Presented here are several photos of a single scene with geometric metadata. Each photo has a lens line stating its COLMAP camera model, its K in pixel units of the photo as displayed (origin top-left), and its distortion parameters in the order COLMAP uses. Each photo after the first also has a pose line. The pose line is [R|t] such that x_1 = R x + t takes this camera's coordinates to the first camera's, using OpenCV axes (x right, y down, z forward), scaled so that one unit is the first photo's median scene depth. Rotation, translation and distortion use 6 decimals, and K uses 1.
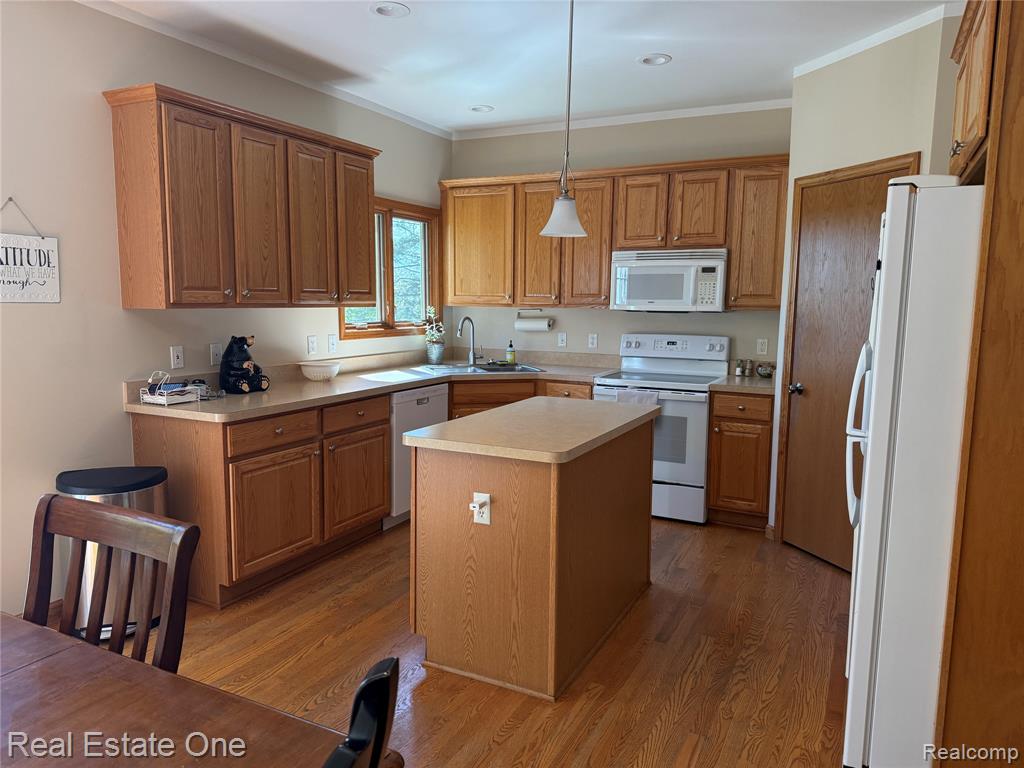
lens RADIAL K [[713.0, 0, 513.9], [0, 713.0, 386.3], [0, 0, 1]] dist [0.075393, -0.100521]
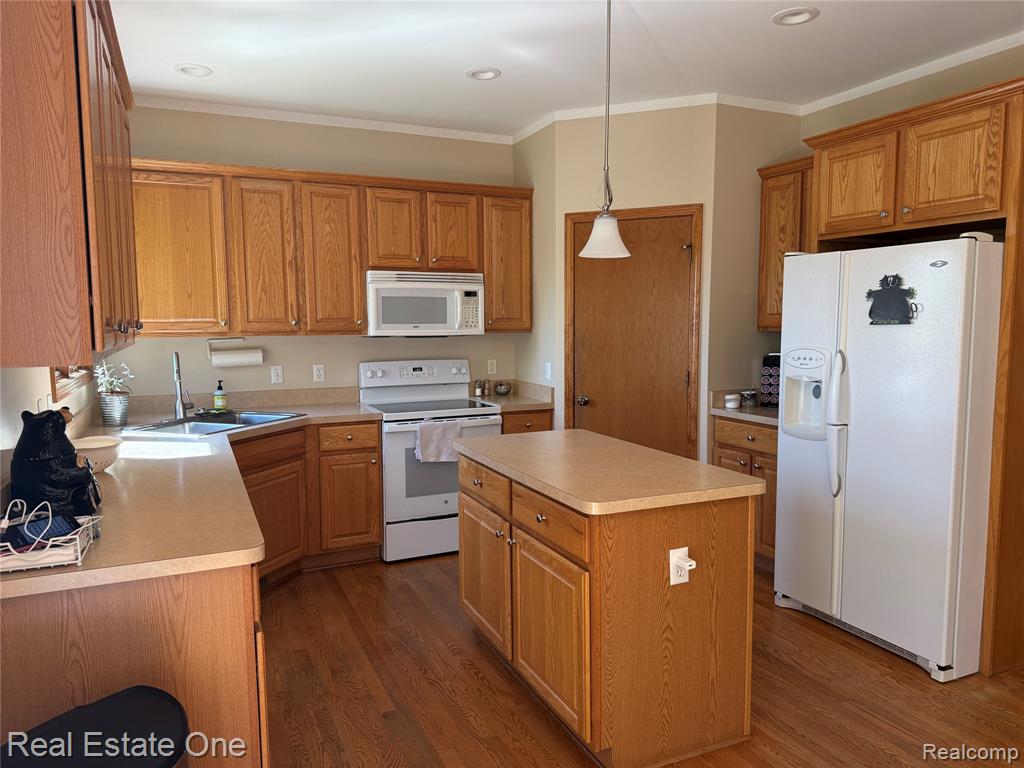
lens RADIAL K [[713.0, 0, 513.8], [0, 713.0, 388.9], [0, 0, 1]] dist [0.075393, -0.100521]
pose [[0.633353, -0.090939, 0.768501, -0.449676], [0.107526, 0.993780, 0.028980, -0.050494], [-0.766357, 0.064280, 0.639191, 0.311975]]
